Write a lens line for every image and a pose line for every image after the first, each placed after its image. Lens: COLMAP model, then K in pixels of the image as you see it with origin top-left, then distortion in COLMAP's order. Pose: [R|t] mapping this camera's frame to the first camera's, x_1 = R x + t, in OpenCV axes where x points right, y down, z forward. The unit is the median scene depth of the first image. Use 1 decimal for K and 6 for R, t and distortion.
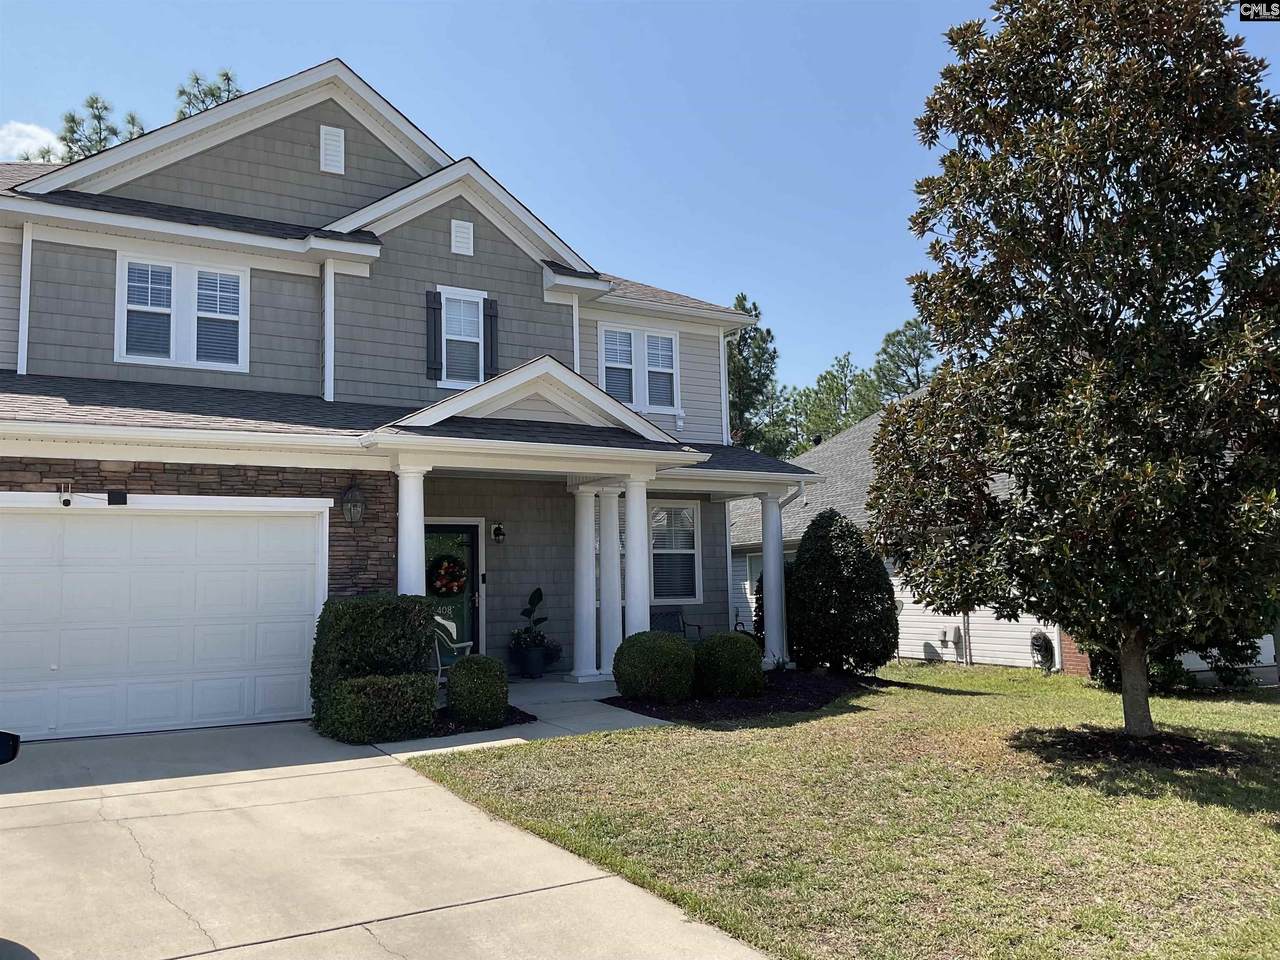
lens RADIAL K [[1070.2, 0, 641.8], [0, 1070.2, 475.8], [0, 0, 1]] dist [0.142553, -0.286285]
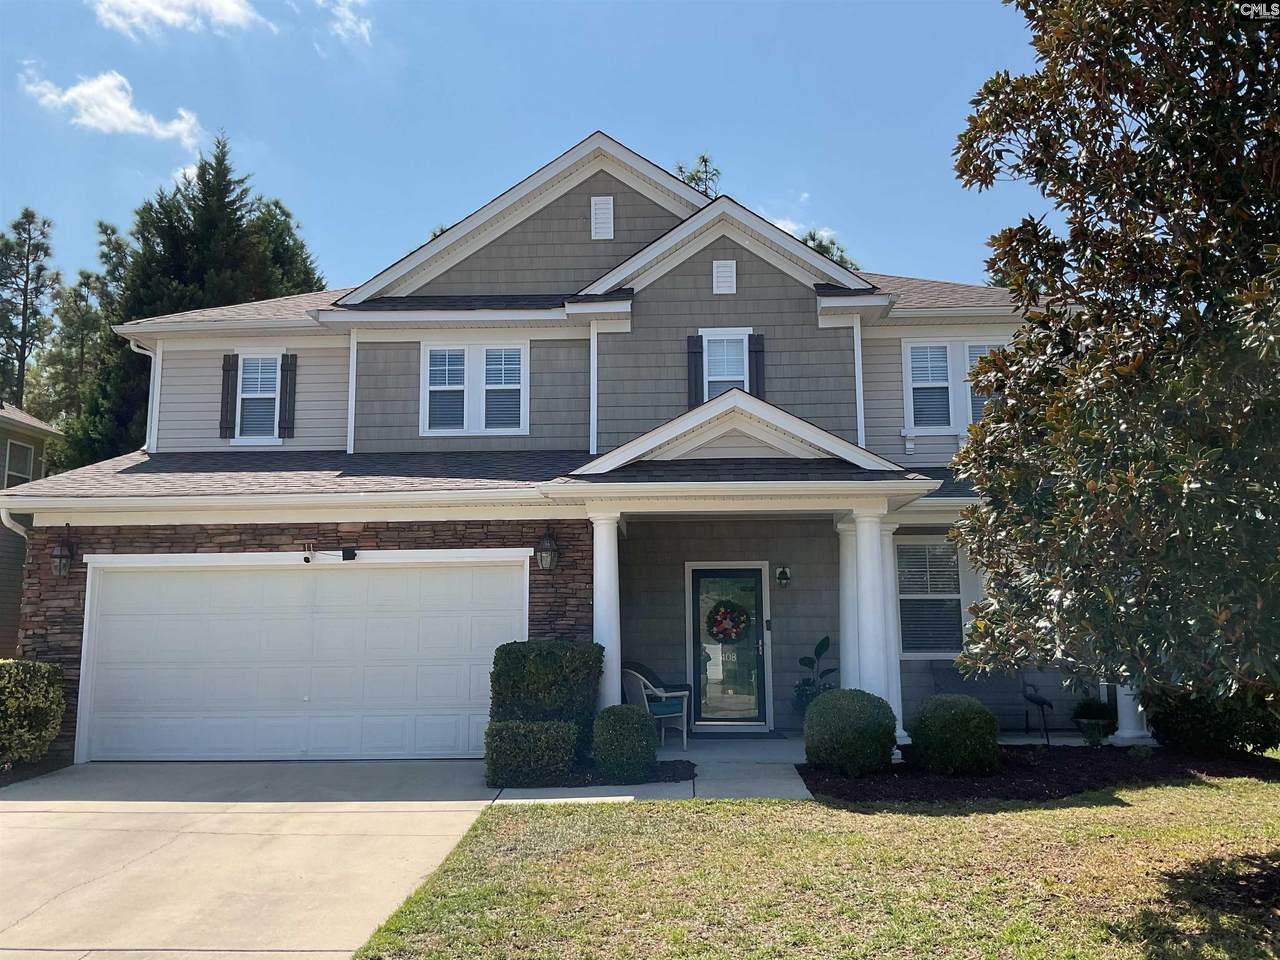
lens RADIAL K [[1070.2, 0, 641.8], [0, 1070.2, 475.8], [0, 0, 1]] dist [0.142553, -0.286285]
pose [[0.830821, -0.068734, -0.552279, 0.335025], [0.047269, 0.997473, -0.053031, 0.009930], [0.554529, 0.017954, 0.831971, 0.161468]]
